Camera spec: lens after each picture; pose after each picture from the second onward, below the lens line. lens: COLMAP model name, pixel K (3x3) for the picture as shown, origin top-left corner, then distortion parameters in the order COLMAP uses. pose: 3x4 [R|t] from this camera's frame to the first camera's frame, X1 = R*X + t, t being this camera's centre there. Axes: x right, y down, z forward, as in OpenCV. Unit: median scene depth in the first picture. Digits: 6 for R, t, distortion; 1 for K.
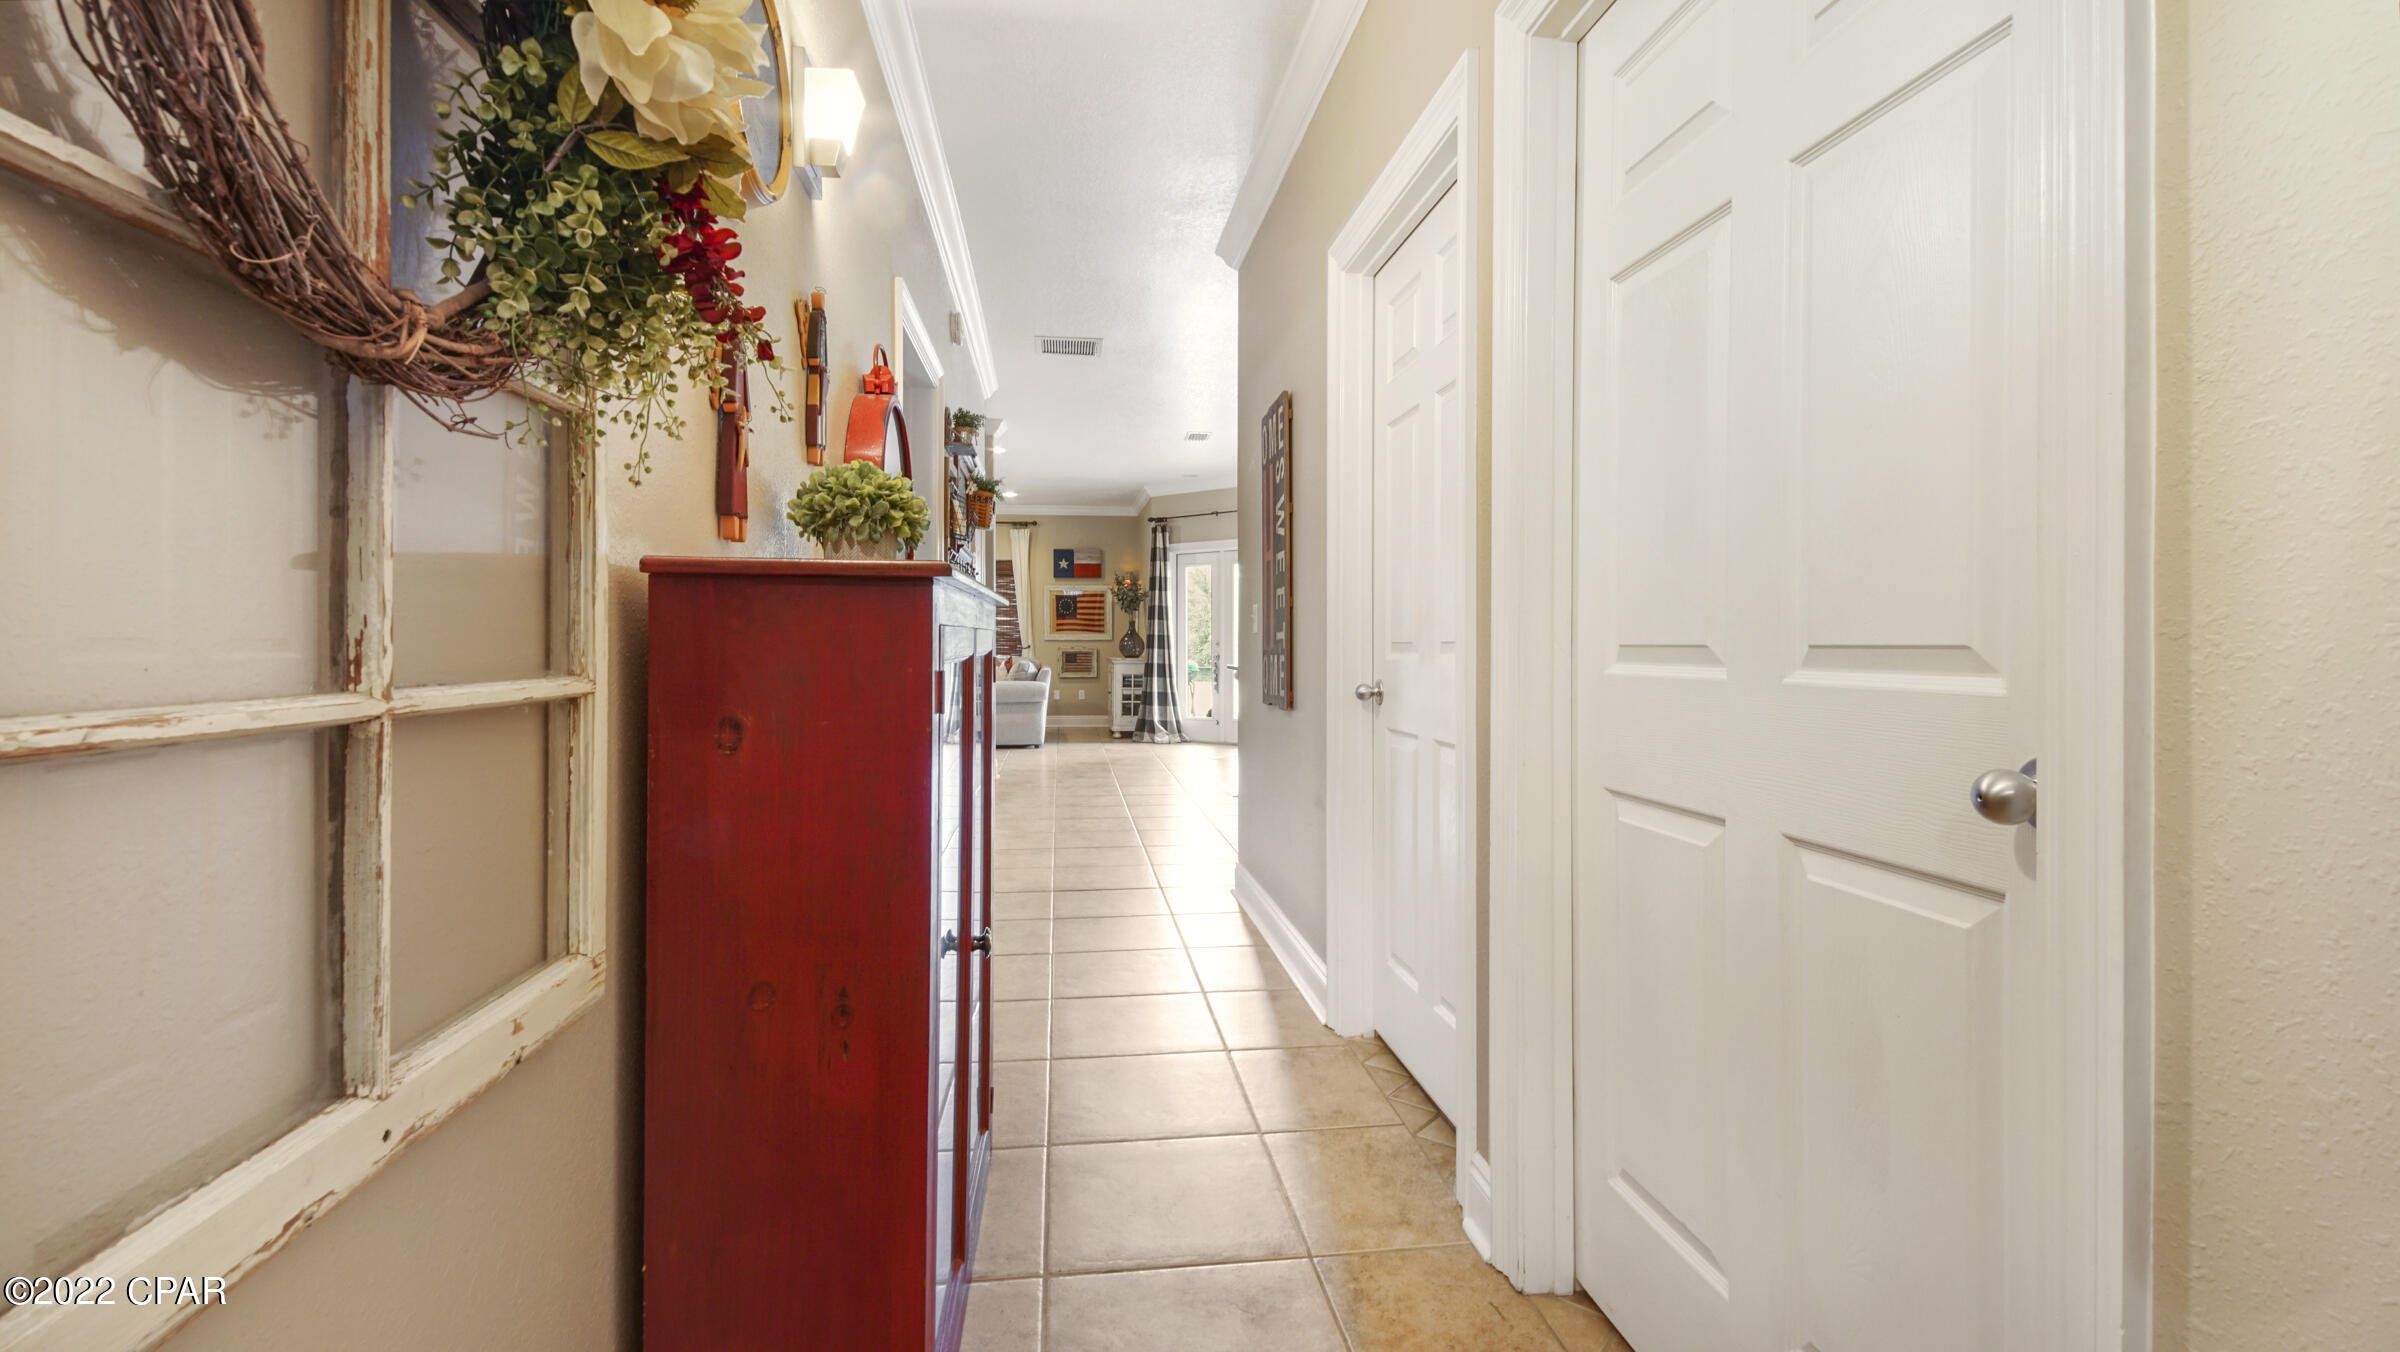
lens RADIAL K [[1064.2, 0, 1198.9], [0, 1064.2, 659.6], [0, 0, 1]] dist [0.024662, -0.015922]
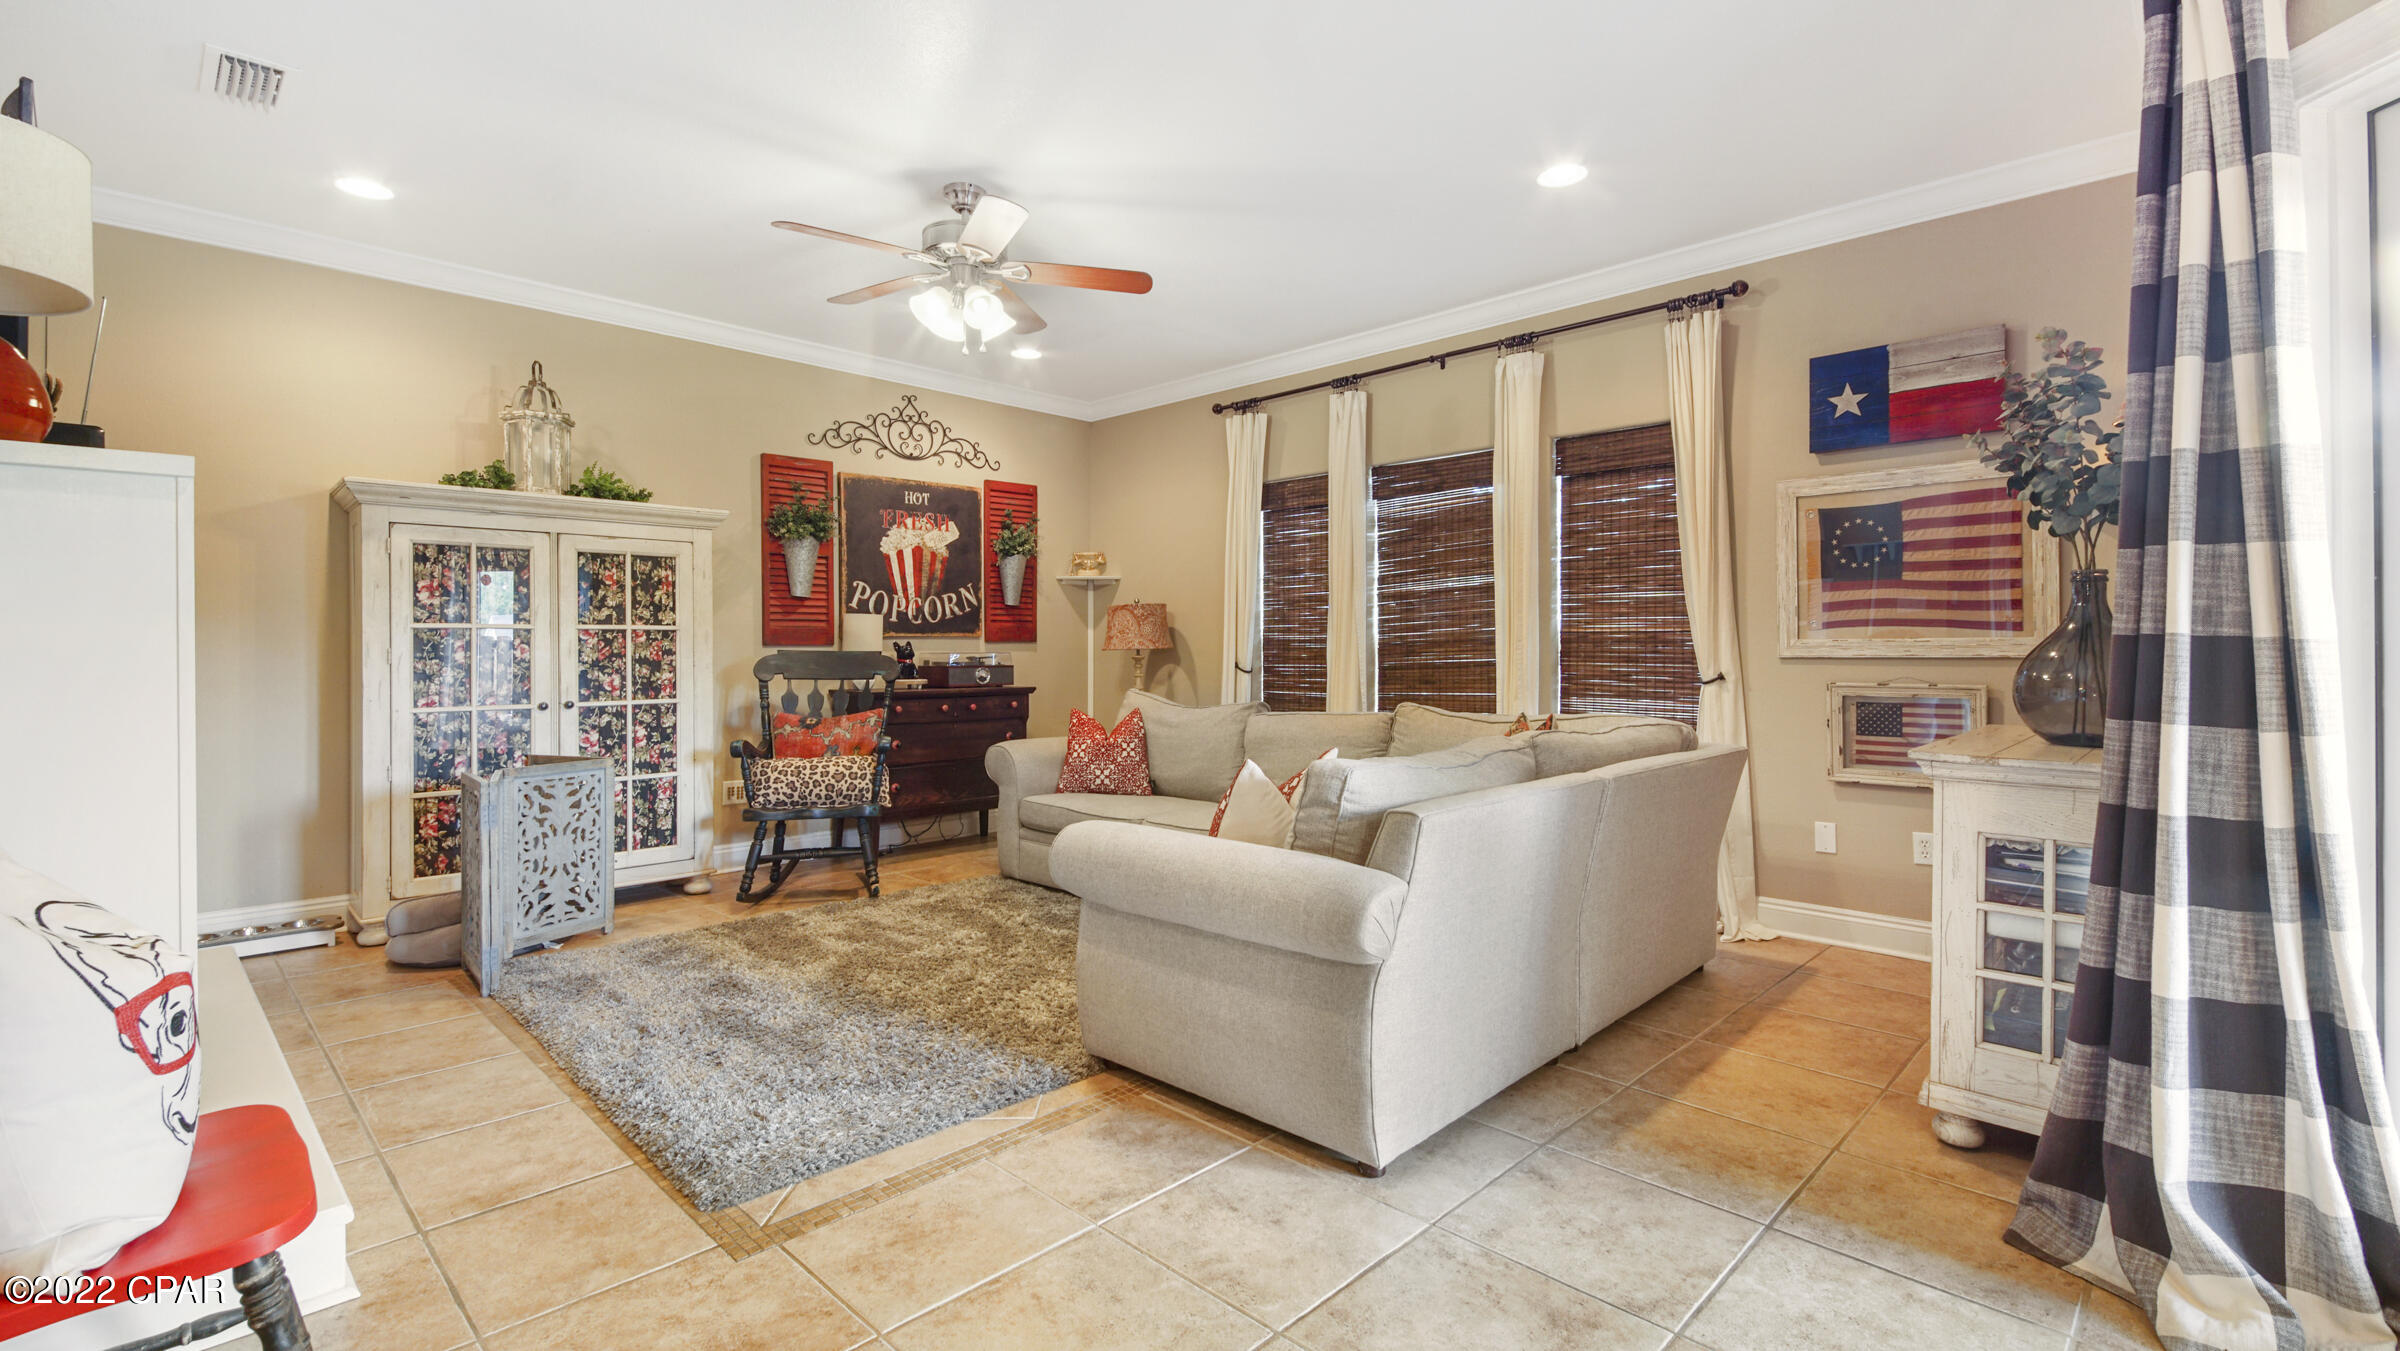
lens RADIAL K [[1064.2, 0, 1225.5], [0, 1064.2, 653.4], [0, 0, 1]] dist [0.024662, -0.015922]
pose [[0.634303, -0.003391, -0.773077, -0.006260], [-0.004851, 0.999953, -0.008366, -0.018013], [0.773069, 0.009057, 0.634257, 0.762684]]
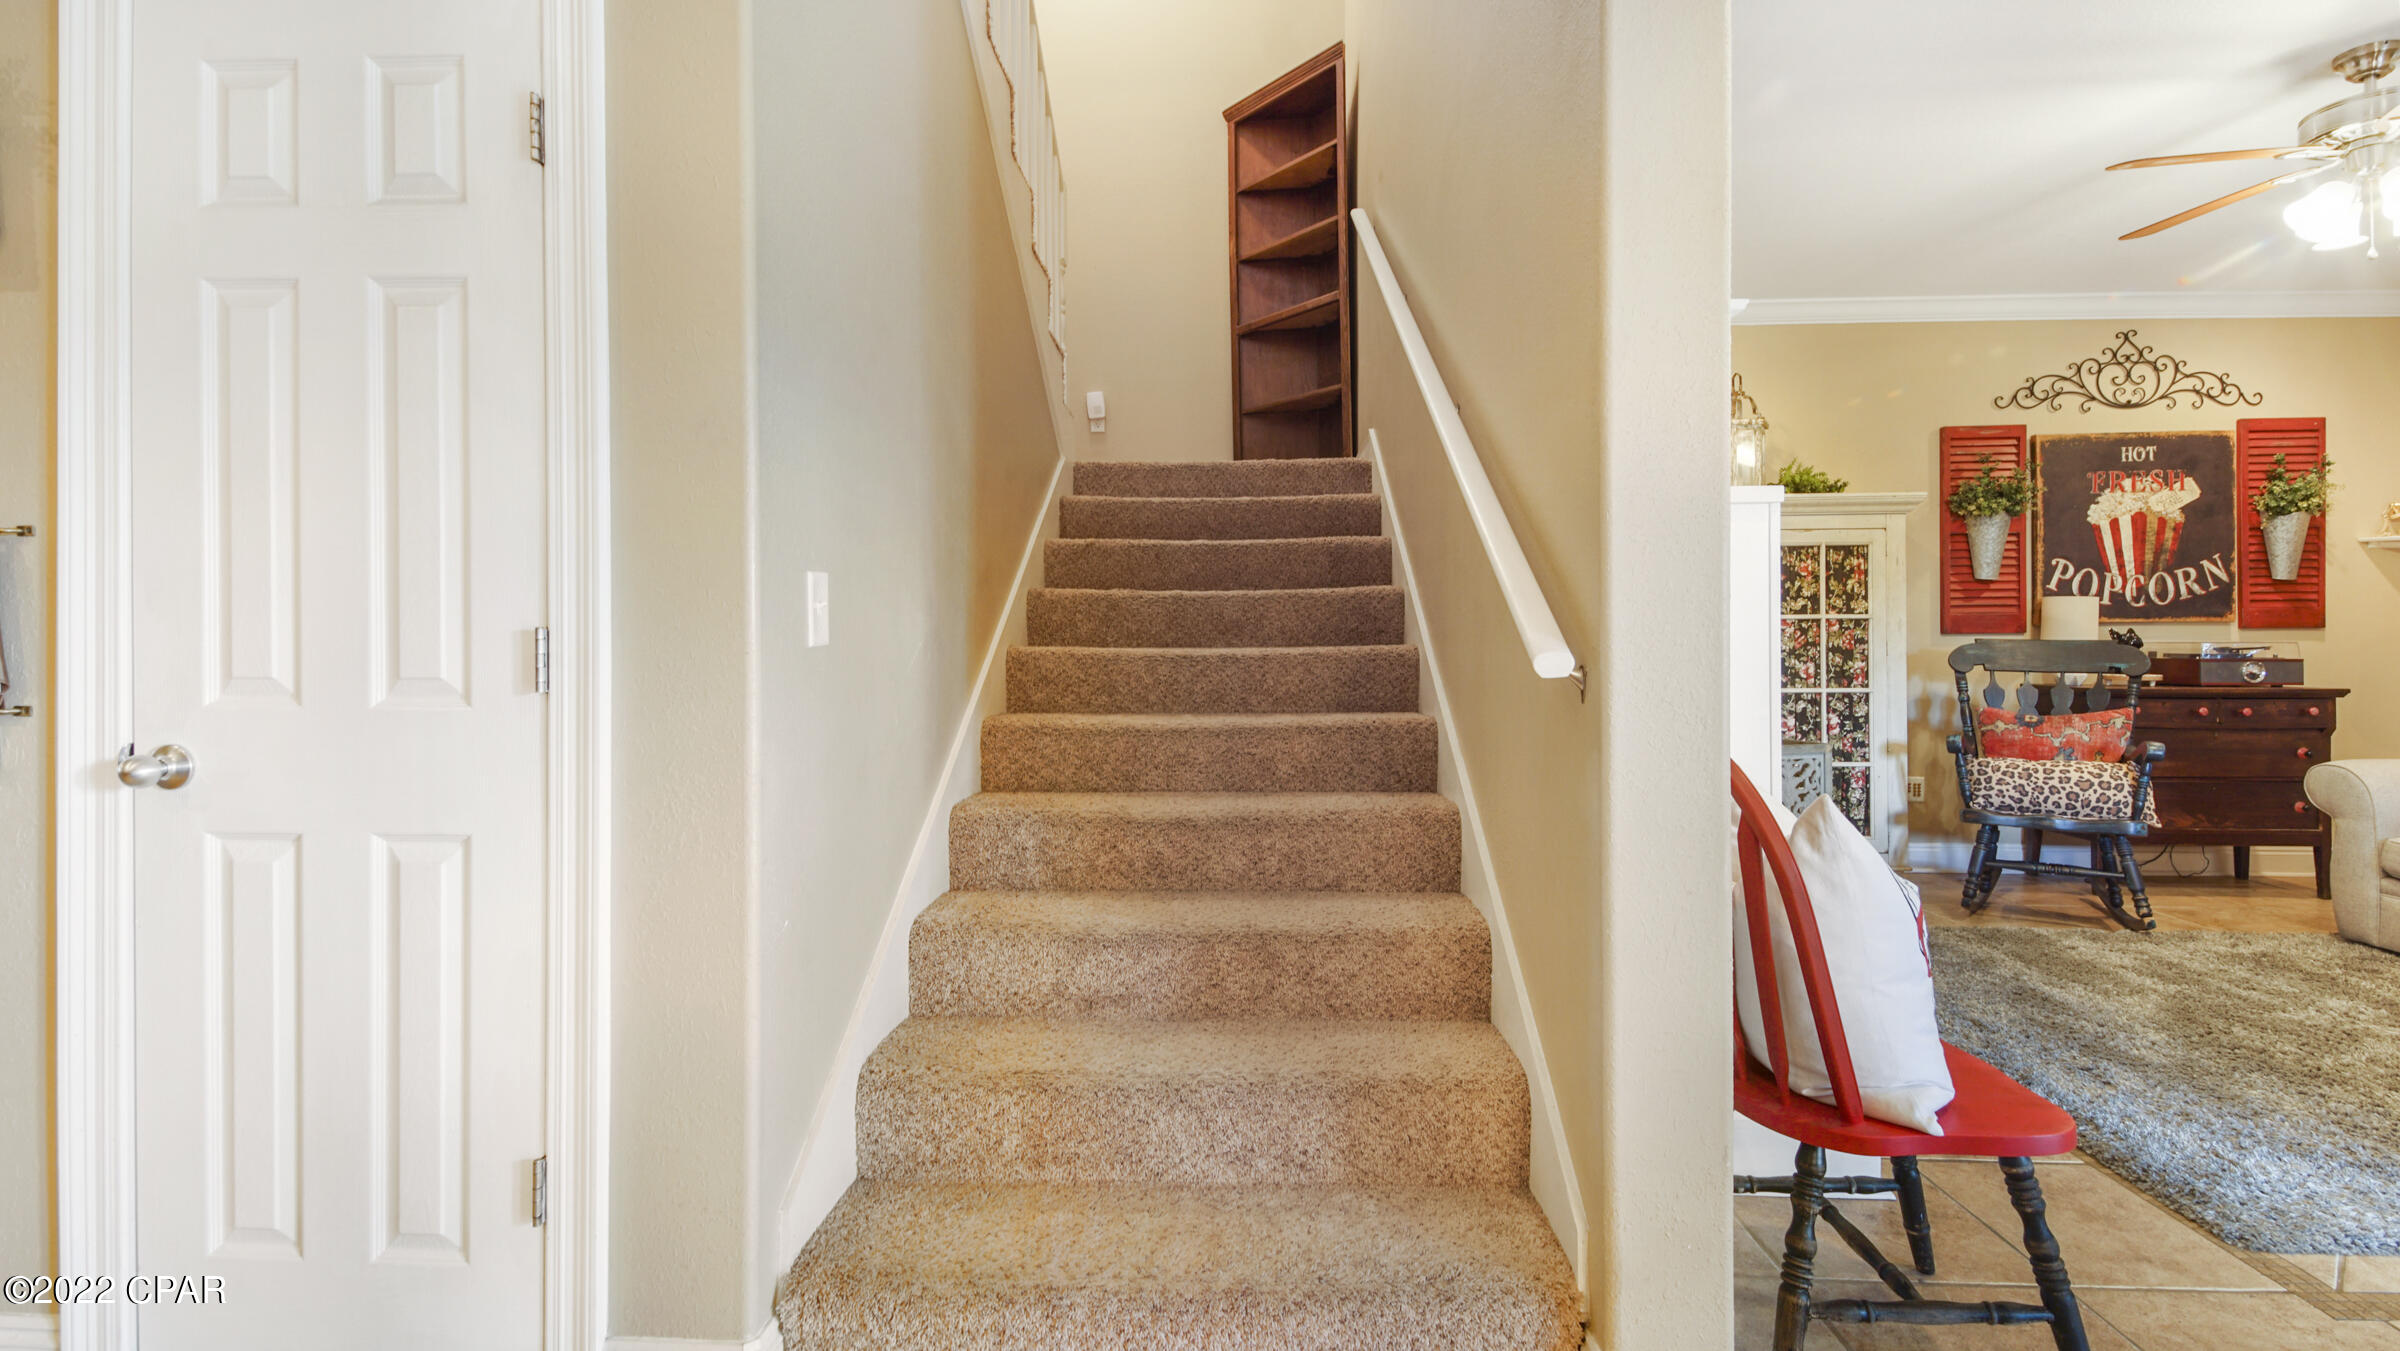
lens RADIAL K [[1064.2, 0, 1156.6], [0, 1064.2, 640.6], [0, 0, 1]] dist [0.024662, -0.015922]
pose [[-0.194695, -0.003704, -0.980857, -0.004601], [-0.012002, 0.999927, -0.001393, -0.016266], [0.980790, 0.011501, -0.194725, 0.570339]]
